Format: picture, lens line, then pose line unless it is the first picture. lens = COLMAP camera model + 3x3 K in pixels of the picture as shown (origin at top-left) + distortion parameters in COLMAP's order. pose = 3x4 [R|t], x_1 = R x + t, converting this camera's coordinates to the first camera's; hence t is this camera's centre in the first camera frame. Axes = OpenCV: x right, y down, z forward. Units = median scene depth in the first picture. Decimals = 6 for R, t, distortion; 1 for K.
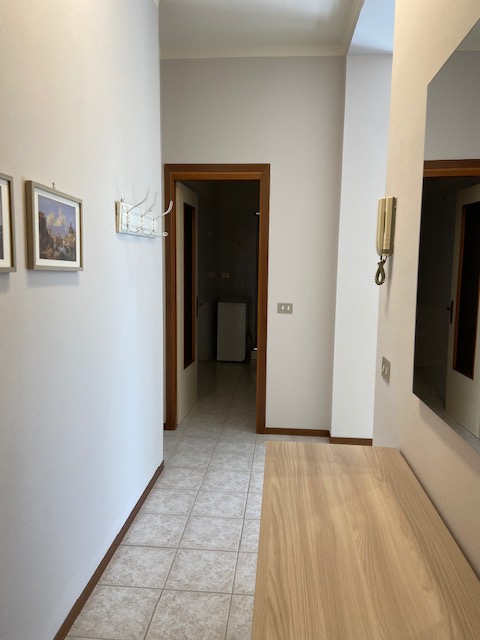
lens RADIAL K [[484.2, 0, 240.0], [0, 484.2, 320.0], [0, 0, 1]] dist [0.019142, 0.000653]
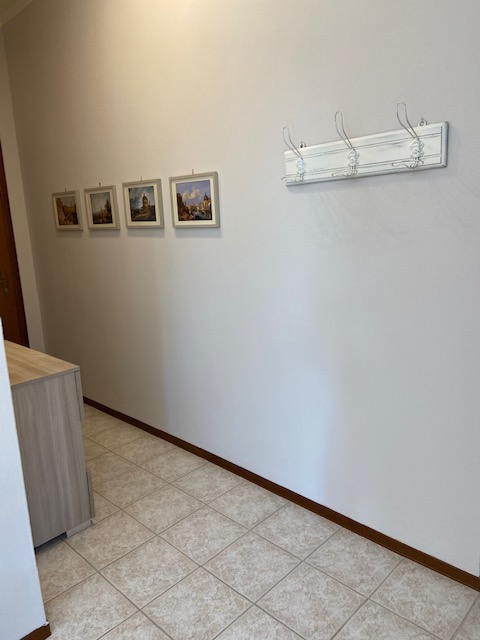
lens RADIAL K [[484.2, 0, 240.0], [0, 484.2, 320.0], [0, 0, 1]] dist [0.019142, 0.000653]
pose [[-0.643279, 0.175084, -0.745344, 0.668212], [-0.046888, 0.962666, 0.266602, -0.216997], [0.764195, 0.206447, -0.611053, 1.939628]]
